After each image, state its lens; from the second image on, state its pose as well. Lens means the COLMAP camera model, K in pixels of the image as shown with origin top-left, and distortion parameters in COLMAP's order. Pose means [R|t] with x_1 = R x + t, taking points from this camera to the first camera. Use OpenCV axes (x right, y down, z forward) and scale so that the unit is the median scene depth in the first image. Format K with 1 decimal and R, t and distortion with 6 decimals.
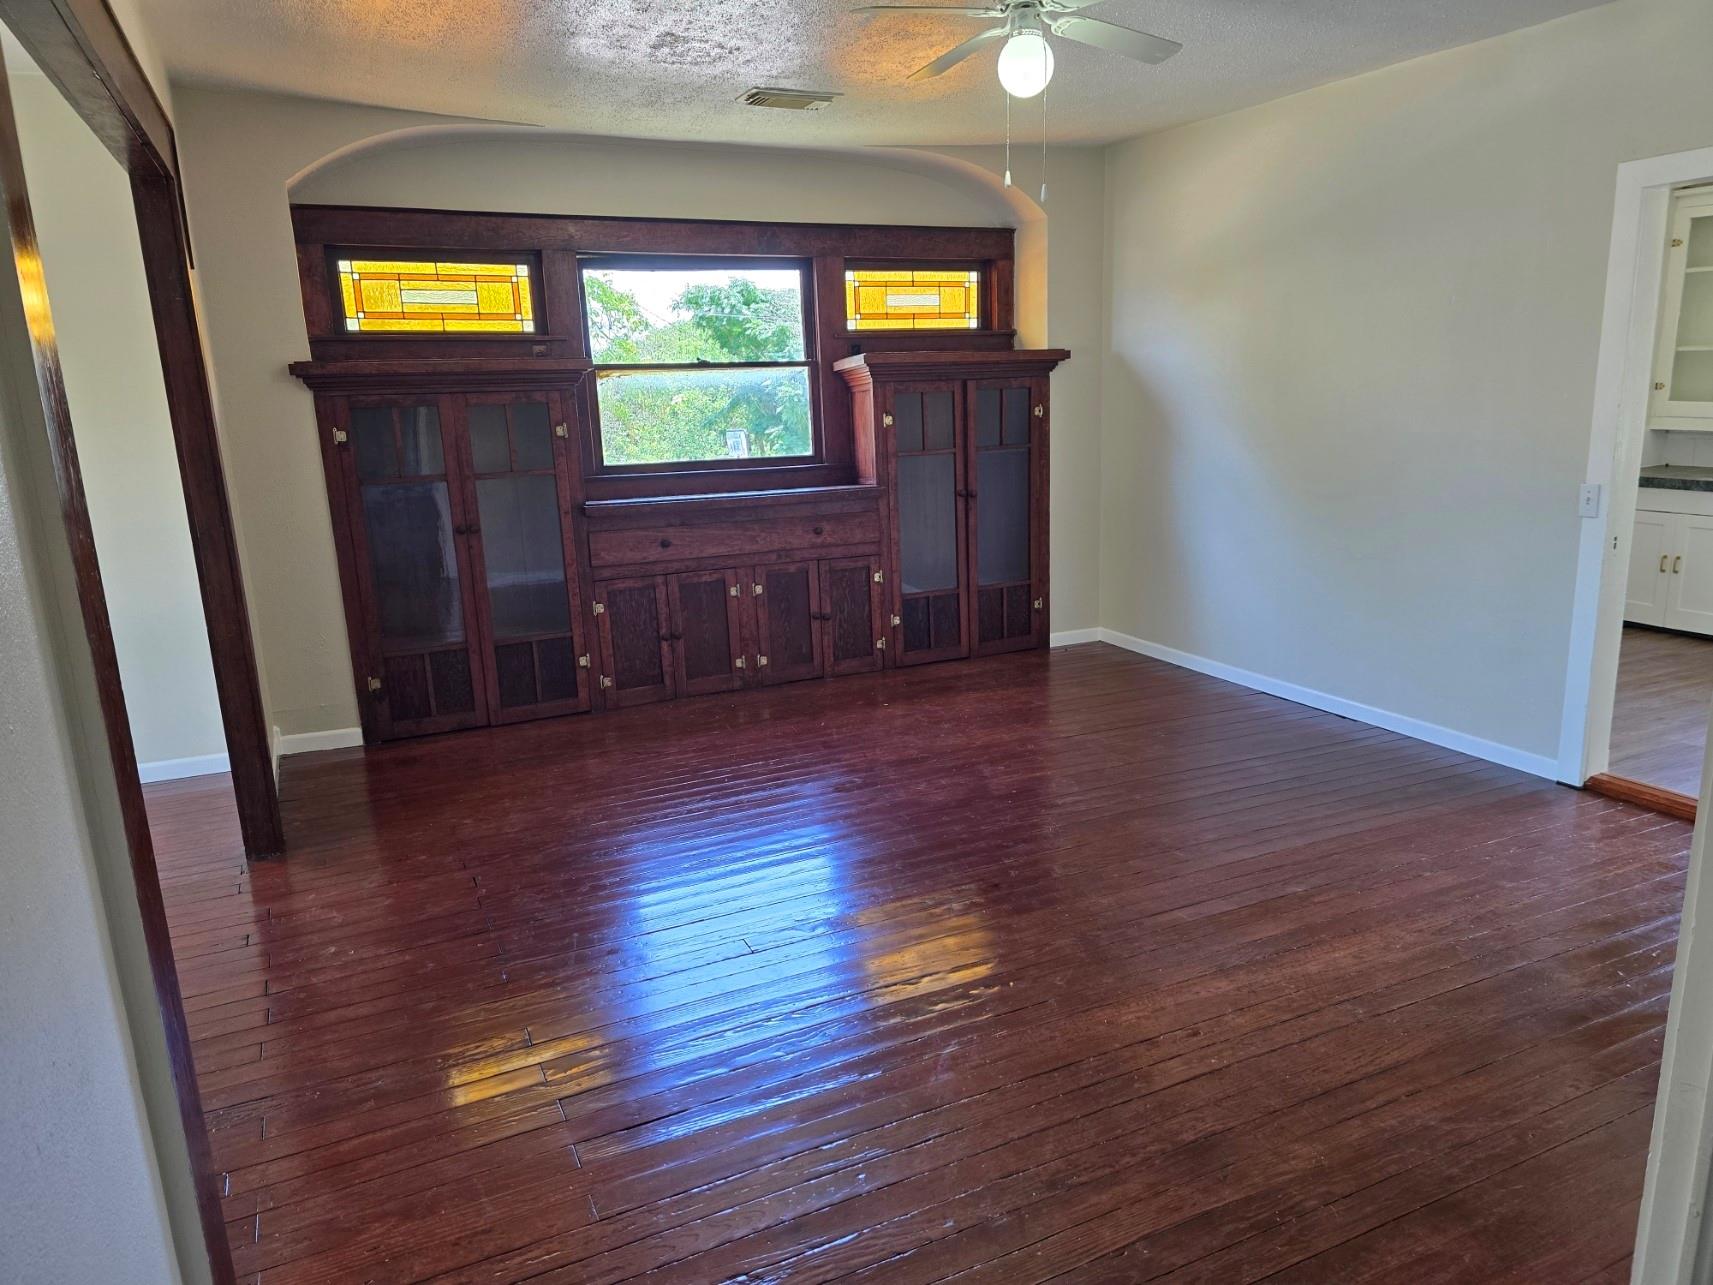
lens RADIAL K [[1140.6, 0, 856.5], [0, 1140.6, 642.5], [0, 0, 1]] dist [0.181114, -0.161737]
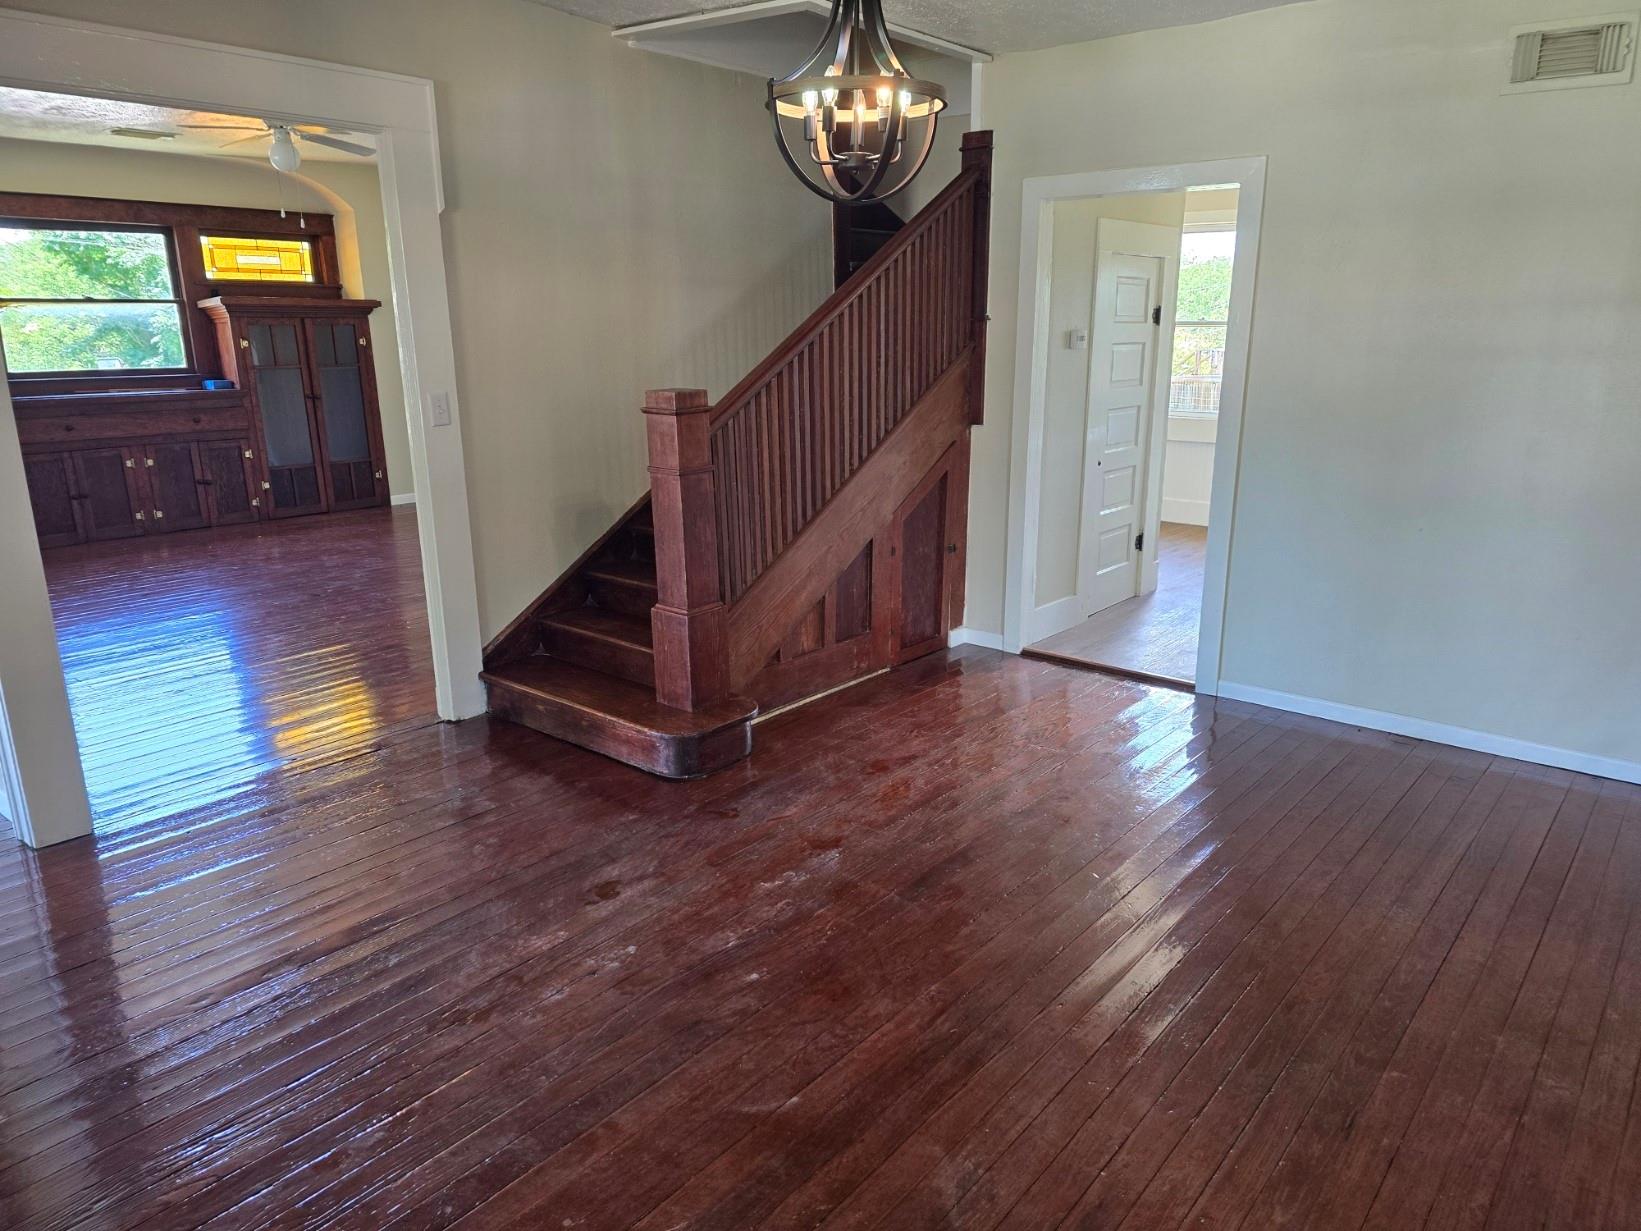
lens RADIAL K [[1124.0, 0, 820.5], [0, 1124.0, 615.5], [0, 0, 1]] dist [0.087008, -0.079717]
pose [[0.901655, -0.080306, 0.424933, 0.039946], [0.068238, 0.996717, 0.043573, 0.129454], [-0.427038, -0.010292, 0.904175, -0.593088]]
